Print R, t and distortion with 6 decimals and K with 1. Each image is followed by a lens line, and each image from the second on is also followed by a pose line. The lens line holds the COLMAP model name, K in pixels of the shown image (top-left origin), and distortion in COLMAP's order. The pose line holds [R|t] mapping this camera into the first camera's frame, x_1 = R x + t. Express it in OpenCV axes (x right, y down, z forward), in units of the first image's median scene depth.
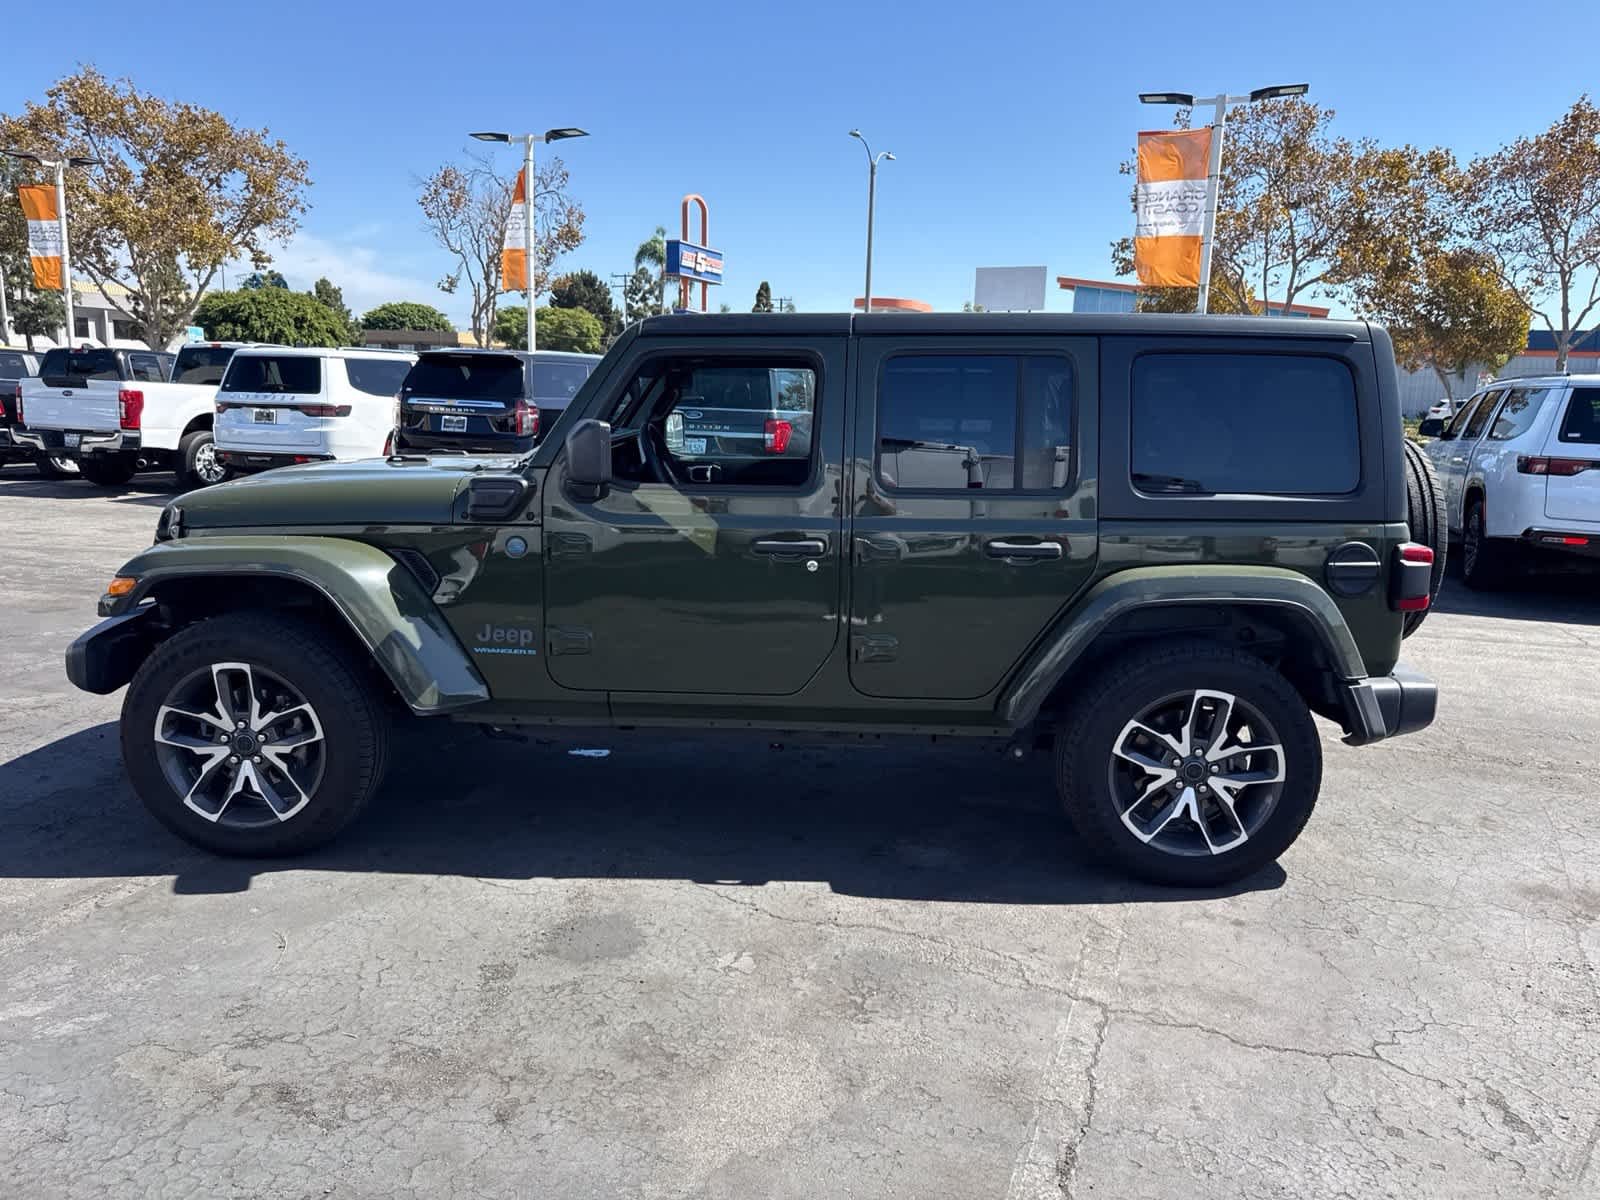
lens RADIAL K [[1129.2, 0, 798.0], [0, 1129.2, 587.2], [0, 0, 1]] dist [0.029509, -0.036477]
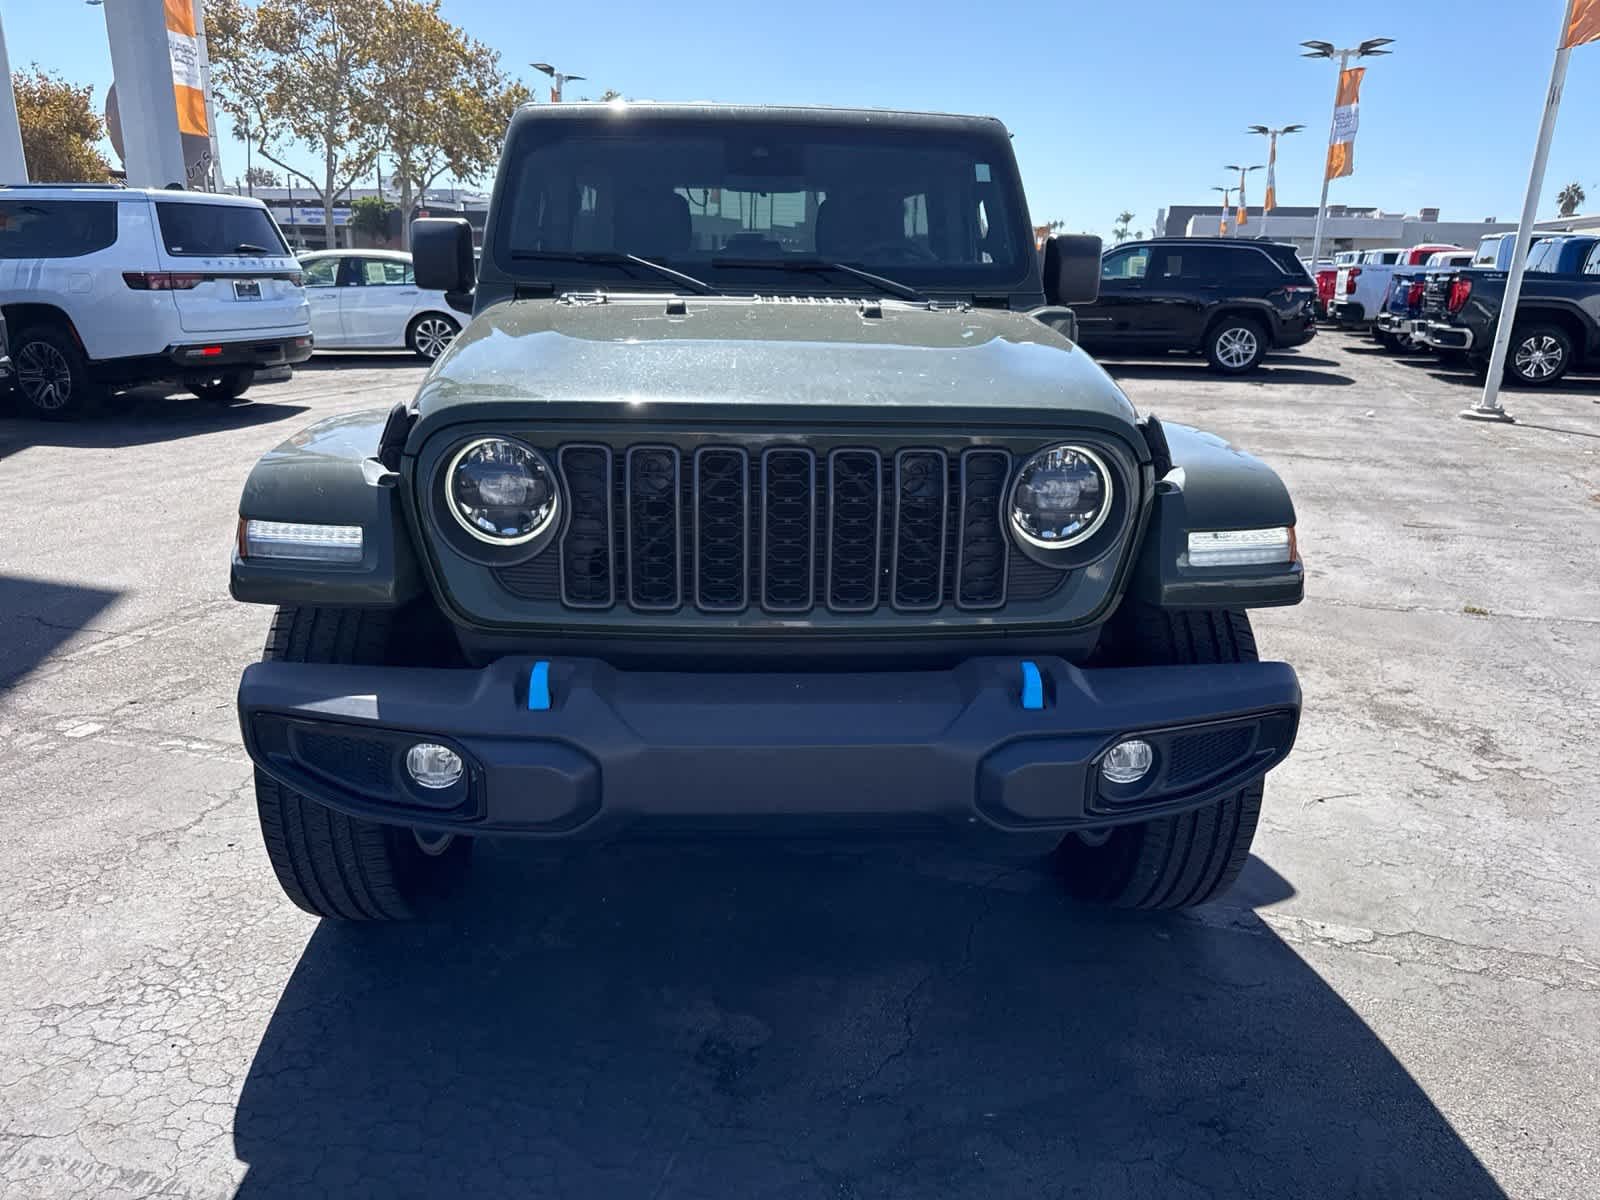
lens RADIAL K [[1129.2, 0, 808.0], [0, 1129.2, 611.5], [0, 0, 1]] dist [0.029509, -0.036477]
pose [[-0.077112, -0.319786, 0.944347, -1.118142], [0.150691, 0.932548, 0.328096, -0.190919], [-0.985569, 0.167604, -0.023722, 1.242771]]
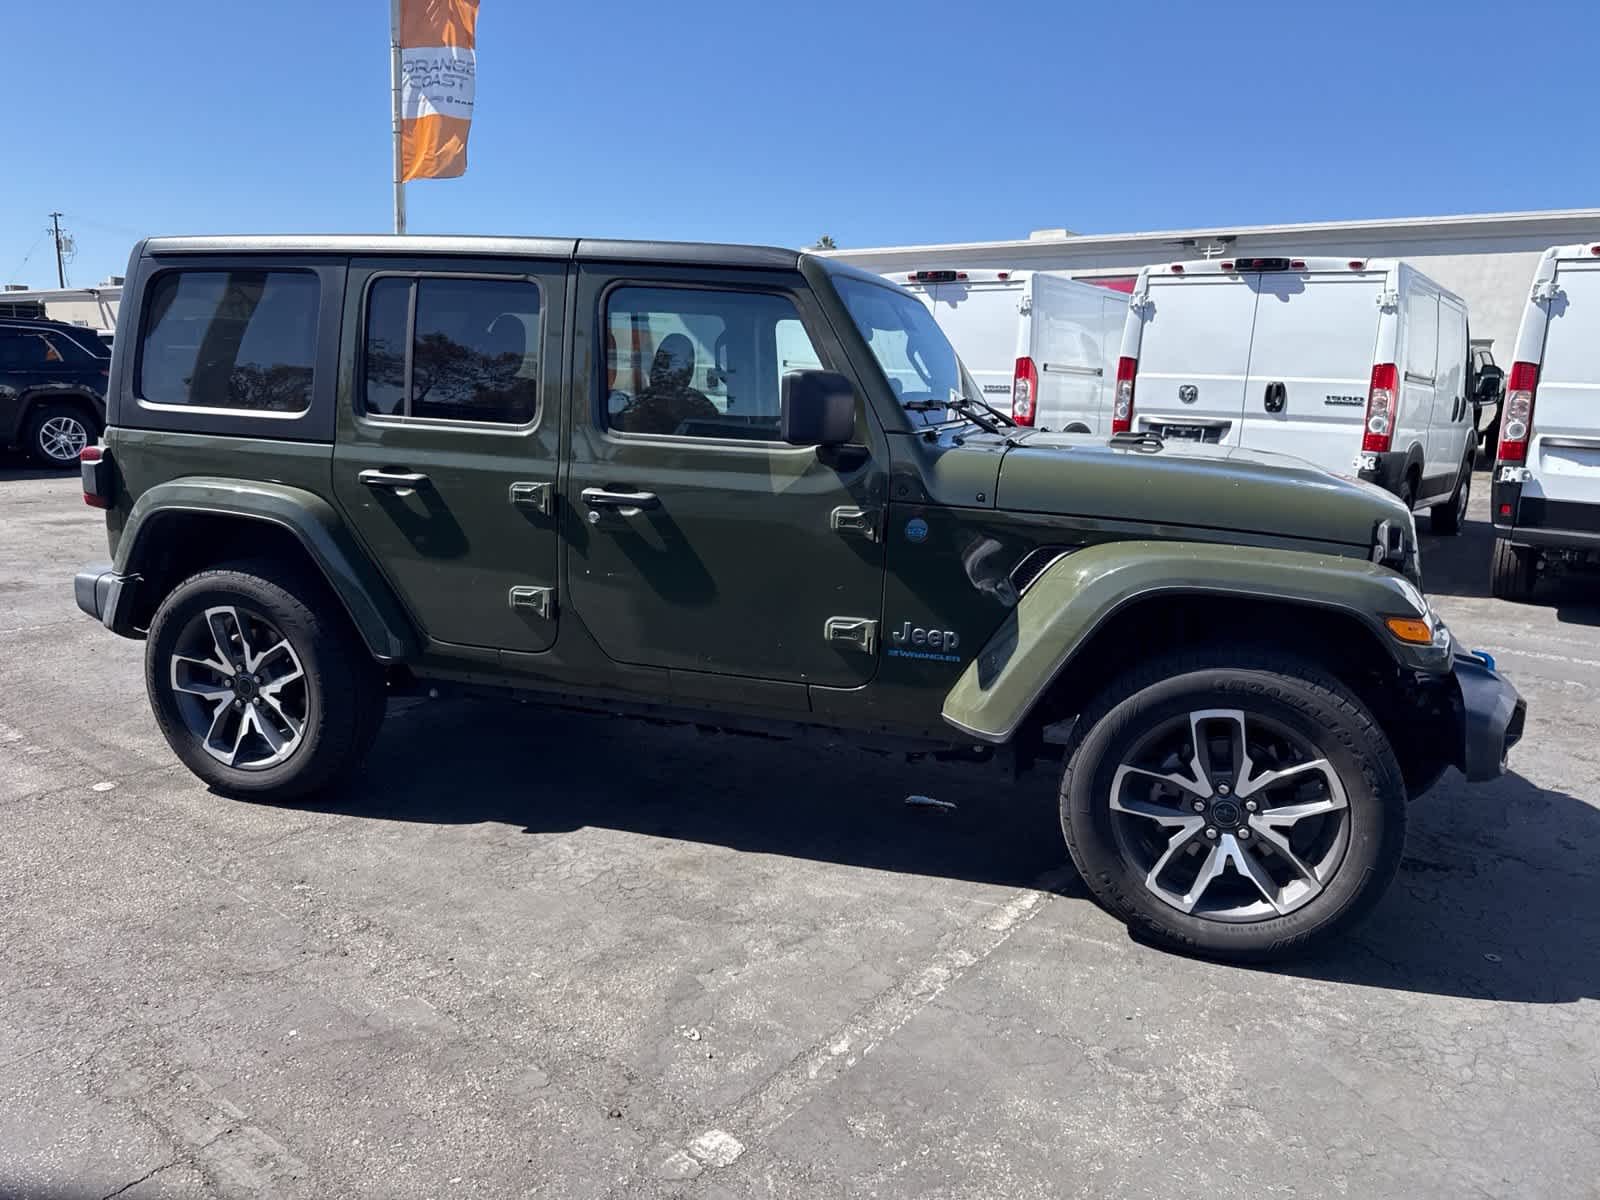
lens RADIAL K [[1129.2, 0, 810.3], [0, 1129.2, 599.5], [0, 0, 1]] dist [0.029509, -0.036477]
pose [[-0.956275, -0.109974, 0.271005, -0.403852], [-0.003652, 0.931029, 0.364927, -0.371072], [-0.292446, 0.347981, -0.890721, 2.237258]]
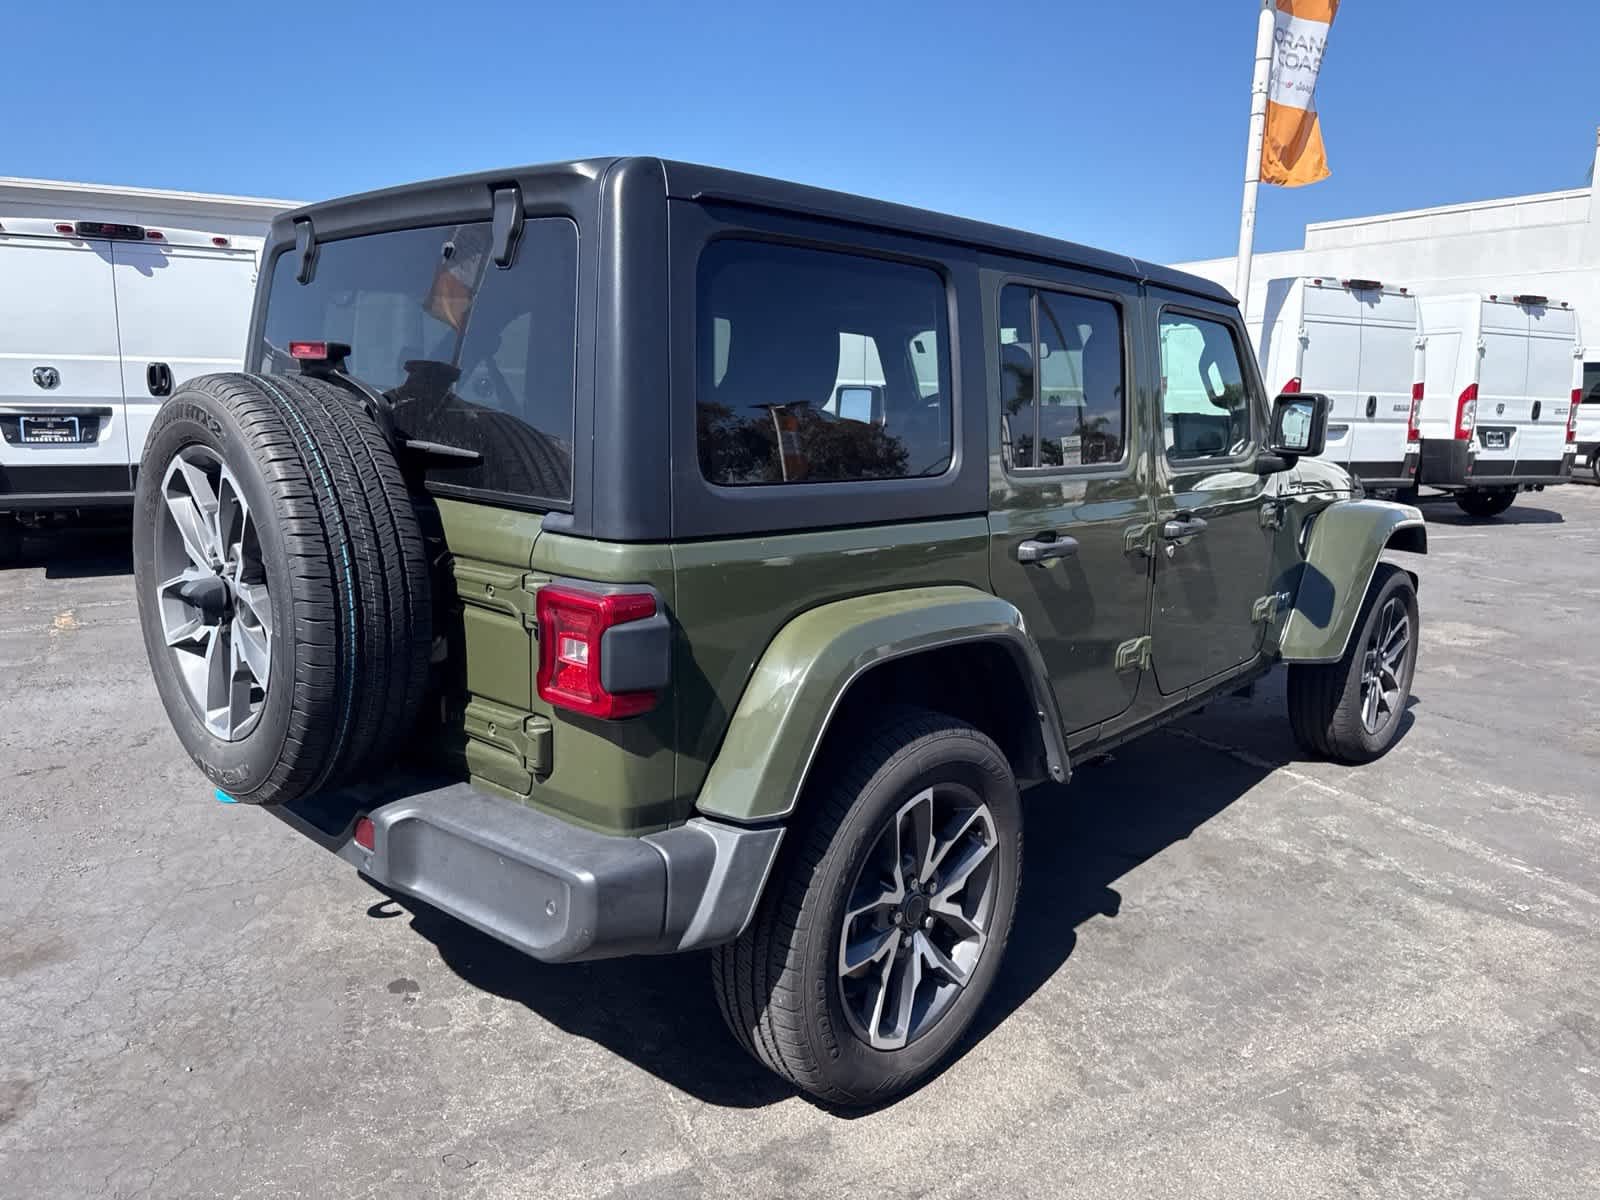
lens RADIAL K [[1129.2, 0, 809.9], [0, 1129.2, 584.5], [0, 0, 1]] dist [0.029509, -0.036477]
pose [[-0.667580, 0.088942, -0.739206, 0.861782], [-0.170893, 0.948028, 0.268401, -0.264174], [0.724660, 0.305504, -0.617685, 1.801854]]
